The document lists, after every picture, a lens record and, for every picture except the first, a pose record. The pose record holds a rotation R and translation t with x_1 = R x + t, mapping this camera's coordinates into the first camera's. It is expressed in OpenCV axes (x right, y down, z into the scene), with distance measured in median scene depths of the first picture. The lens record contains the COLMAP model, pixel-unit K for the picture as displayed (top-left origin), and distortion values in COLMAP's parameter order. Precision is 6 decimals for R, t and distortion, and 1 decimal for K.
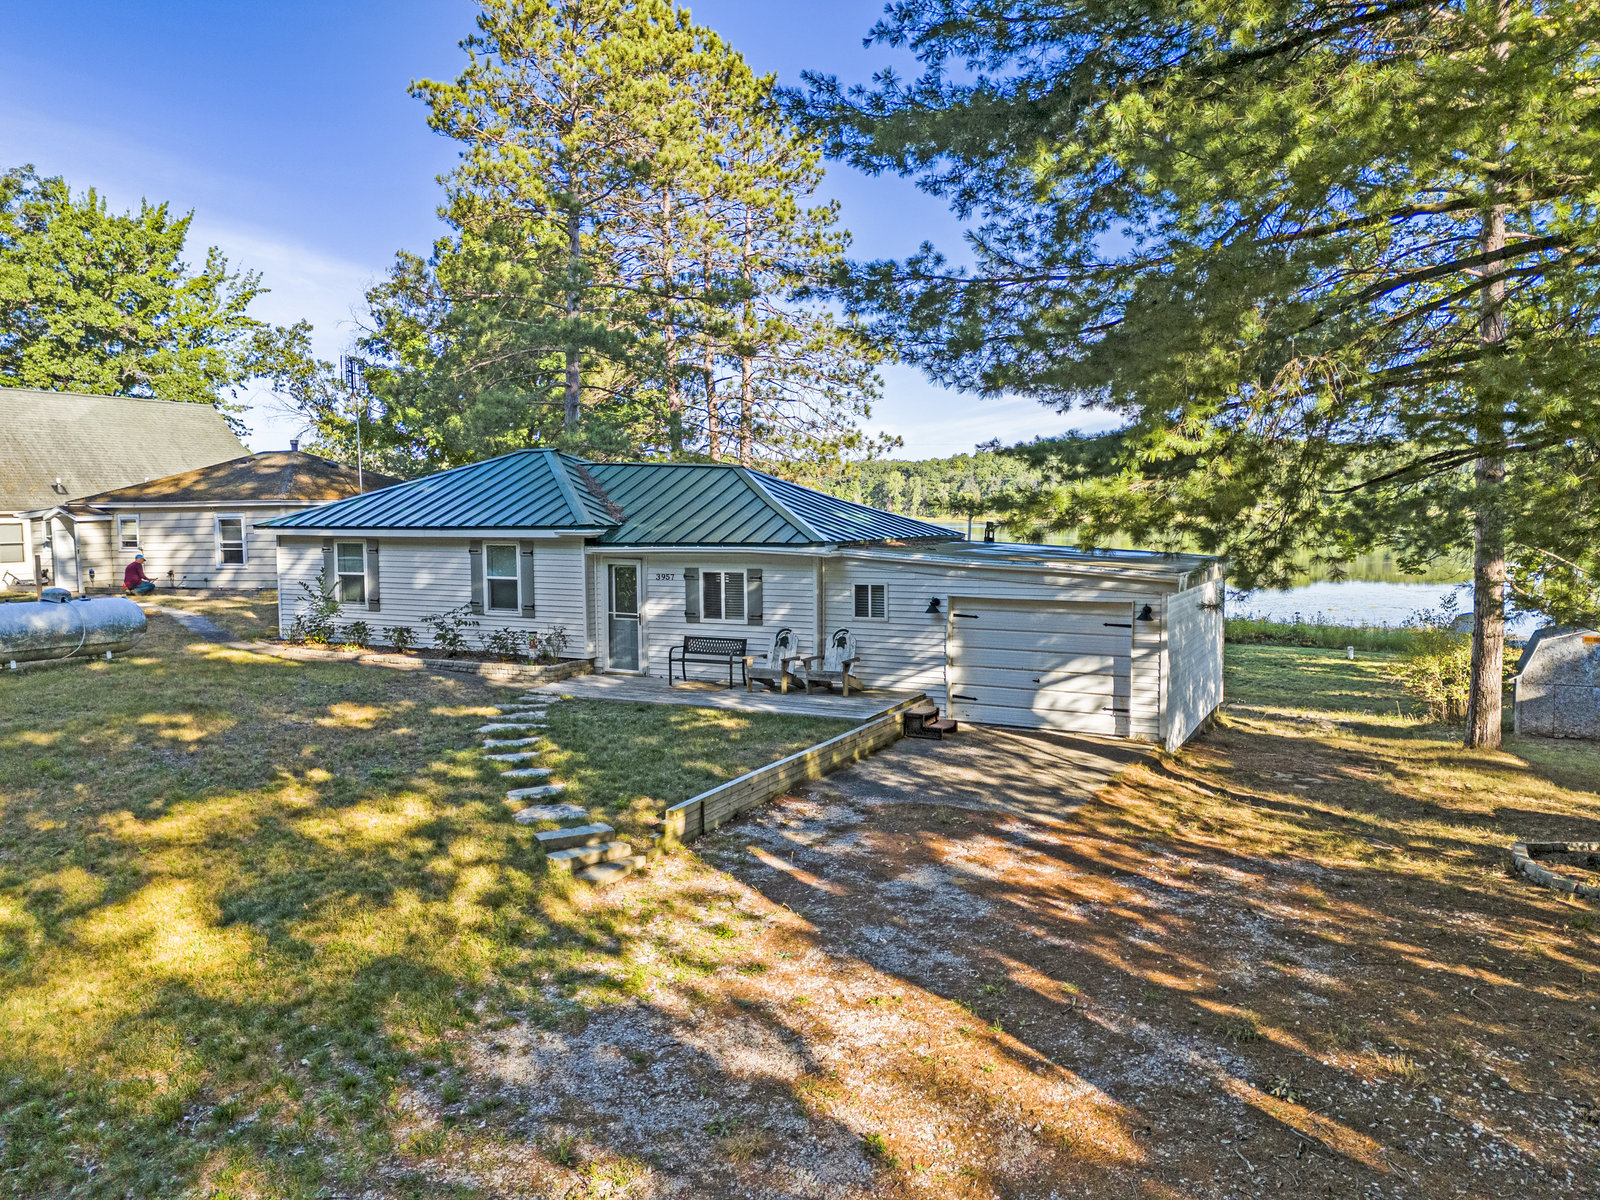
lens RADIAL K [[1114.7, 0, 800.0], [0, 1114.7, 600.0], [0, 0, 1]] dist [0.092111, -0.061485]
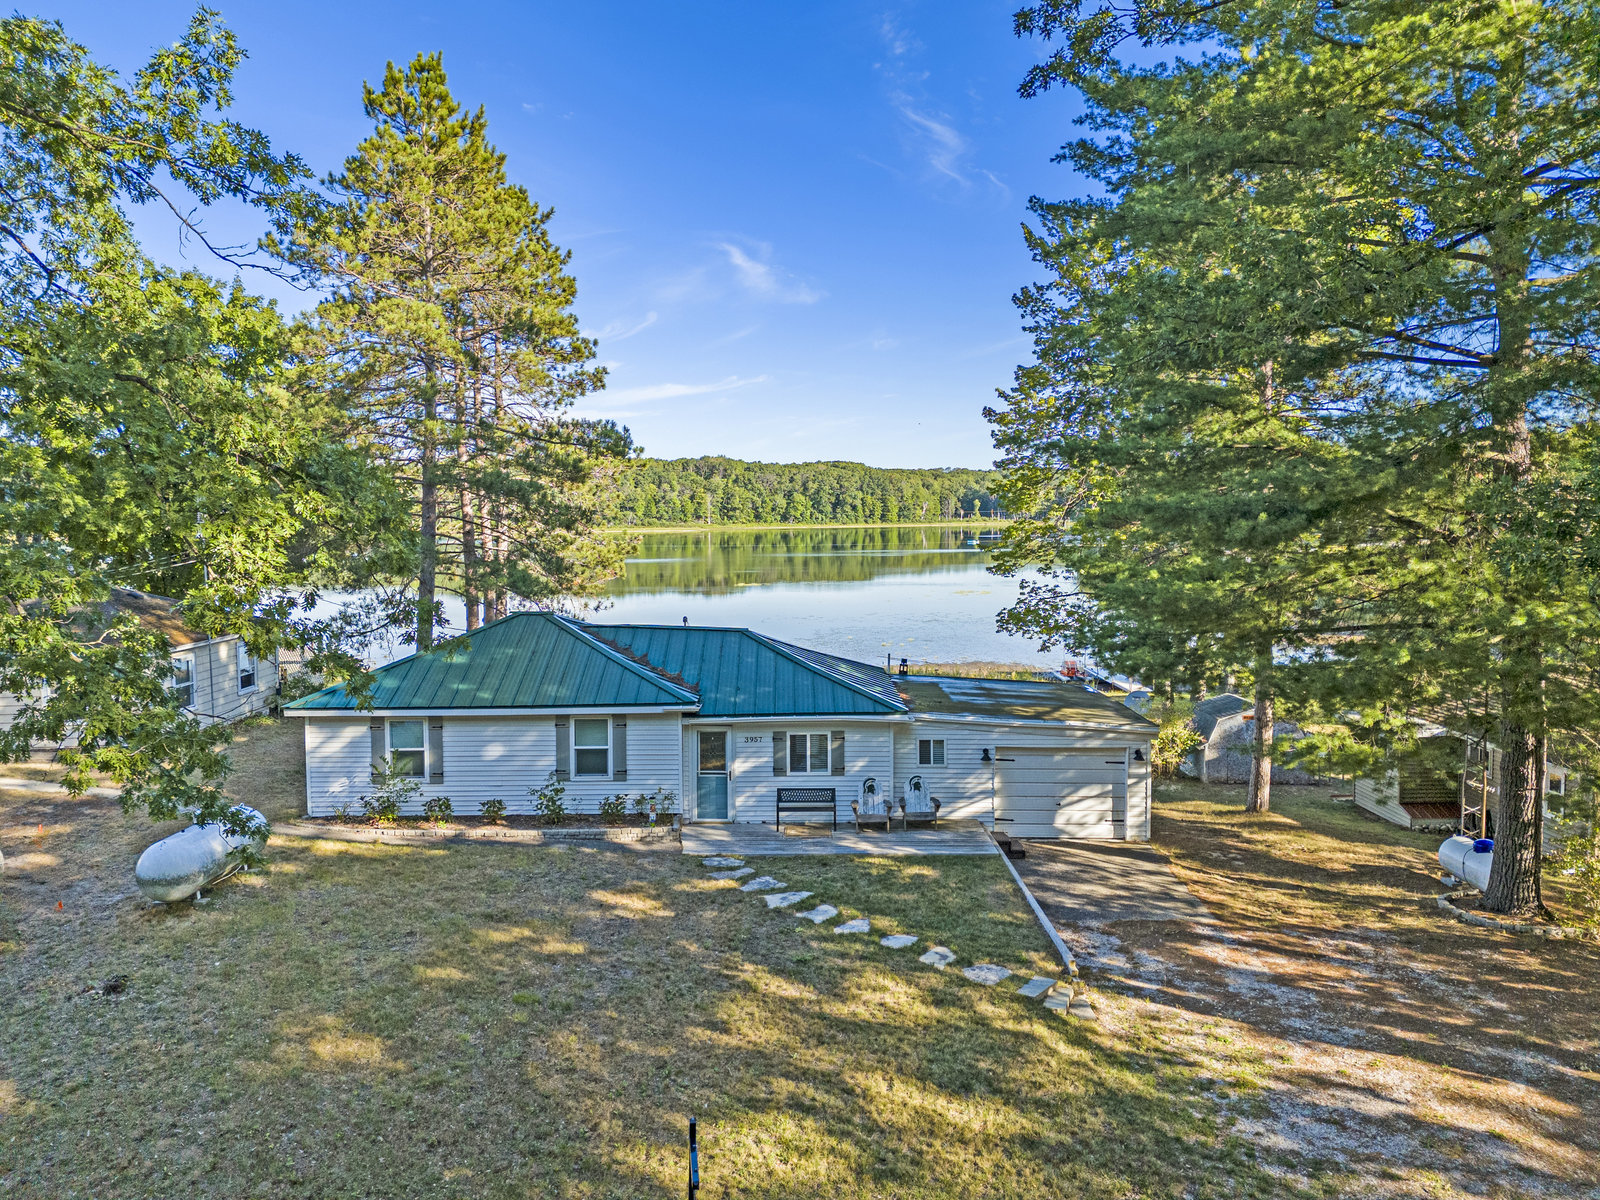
lens RADIAL K [[1114.7, 0, 800.0], [0, 1114.7, 600.0], [0, 0, 1]] dist [0.092111, -0.061485]
pose [[0.897770, -0.029193, 0.439496, -0.703303], [0.035741, 0.999339, -0.006628, -0.189063], [-0.439012, 0.021658, 0.898220, -0.129190]]
